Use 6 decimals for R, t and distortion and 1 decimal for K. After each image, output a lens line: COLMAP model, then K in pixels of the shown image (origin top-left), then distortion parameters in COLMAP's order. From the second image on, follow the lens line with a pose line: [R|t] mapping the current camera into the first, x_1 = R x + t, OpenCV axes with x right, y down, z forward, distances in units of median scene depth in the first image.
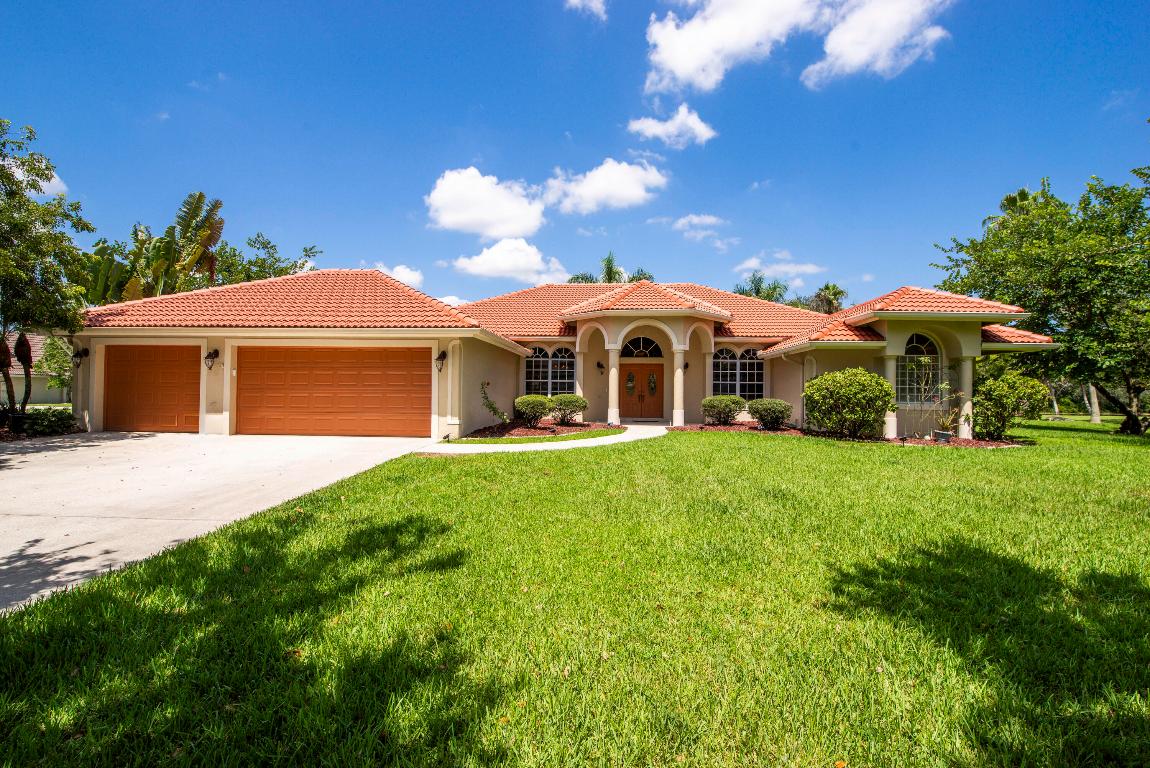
lens RADIAL K [[494.0, 0, 572.6], [0, 494.0, 380.1], [0, 0, 1]] dist [-0.014466, -0.004604]
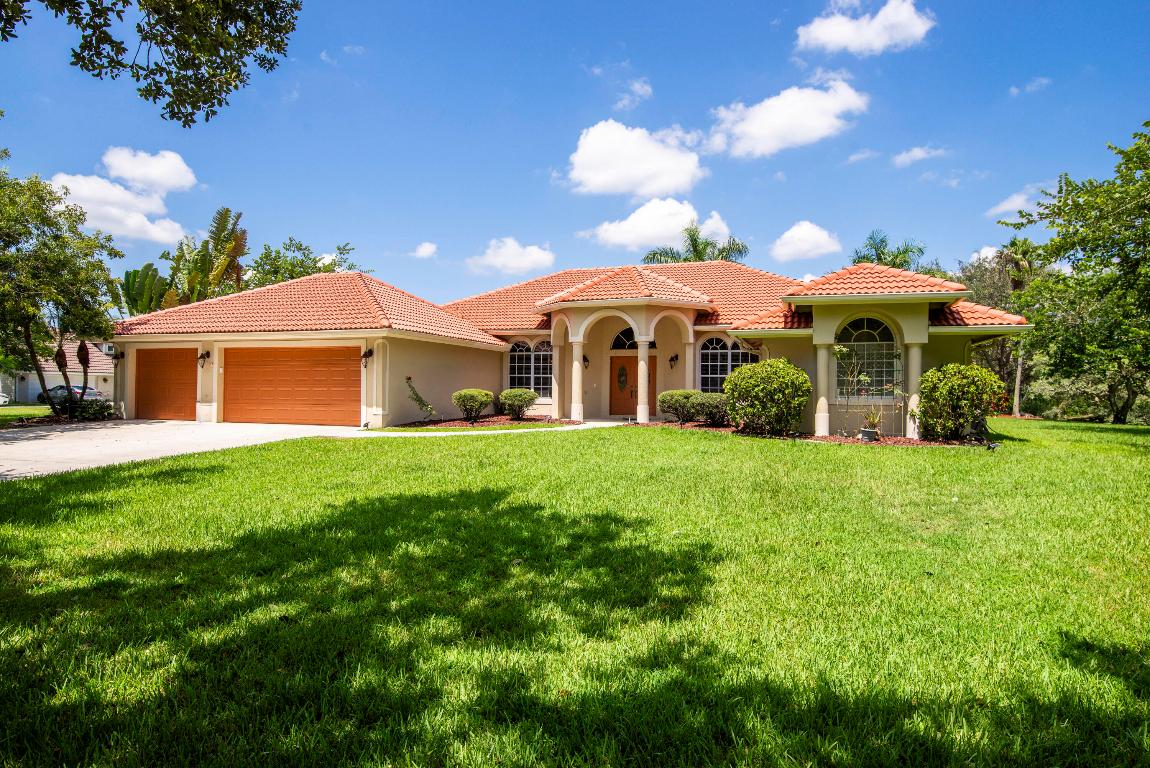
lens RADIAL K [[619.2, 0, 578.2], [0, 619.2, 386.1], [0, 0, 1]] dist [-0.001384, -0.002059]
pose [[0.963569, -0.002587, -0.267446, 0.410595], [0.007181, 0.999843, 0.016201, 0.004122], [0.267362, -0.017531, 0.963437, -0.162758]]
